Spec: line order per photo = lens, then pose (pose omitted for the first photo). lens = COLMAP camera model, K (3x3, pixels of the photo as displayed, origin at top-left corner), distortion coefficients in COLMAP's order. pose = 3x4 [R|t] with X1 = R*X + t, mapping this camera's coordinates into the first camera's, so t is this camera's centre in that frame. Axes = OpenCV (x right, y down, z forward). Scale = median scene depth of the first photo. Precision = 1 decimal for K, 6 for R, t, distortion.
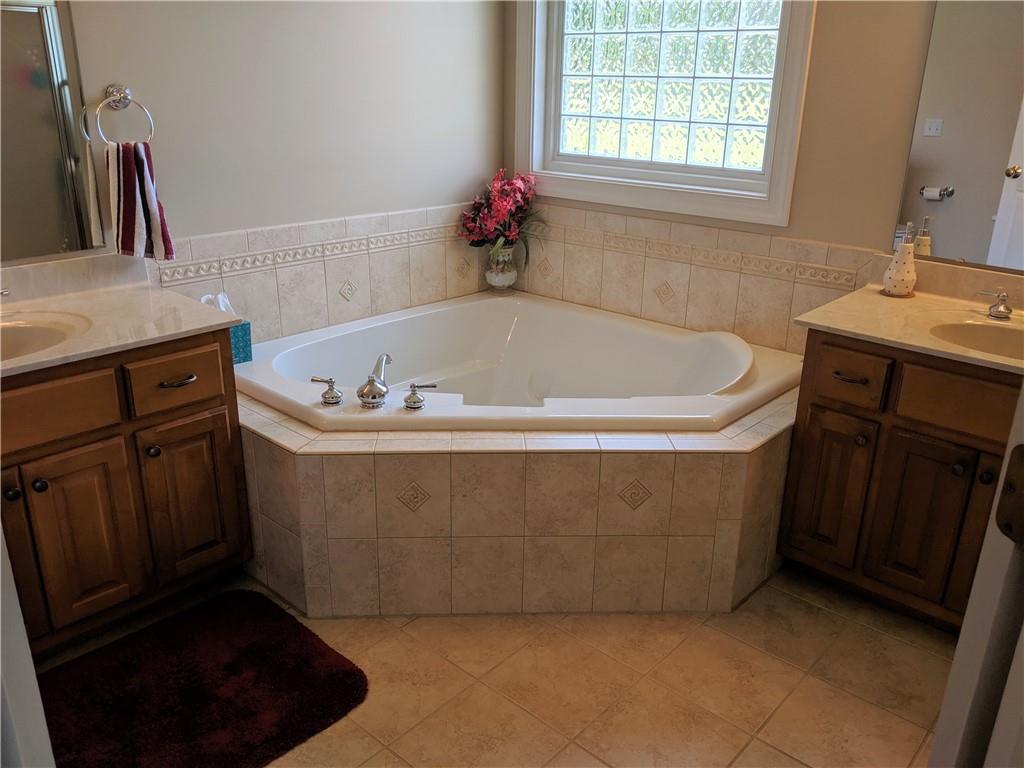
lens RADIAL K [[827.5, 0, 508.8], [0, 827.5, 386.5], [0, 0, 1]] dist [0.082061, -0.179595]
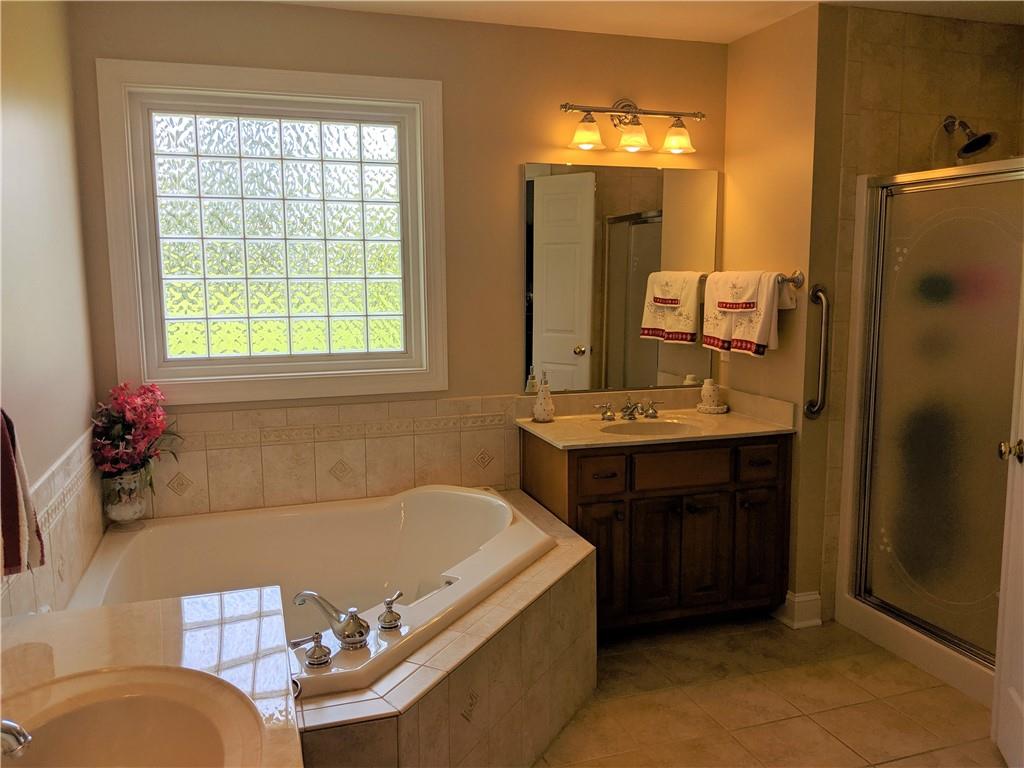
lens RADIAL K [[827.5, 0, 508.8], [0, 827.5, 386.5], [0, 0, 1]] dist [0.082061, -0.179595]
pose [[0.478854, -0.138553, 0.866892, -0.623782], [0.321720, 0.946466, -0.026441, -0.122083], [-0.816820, 0.291558, 0.497794, 0.285519]]
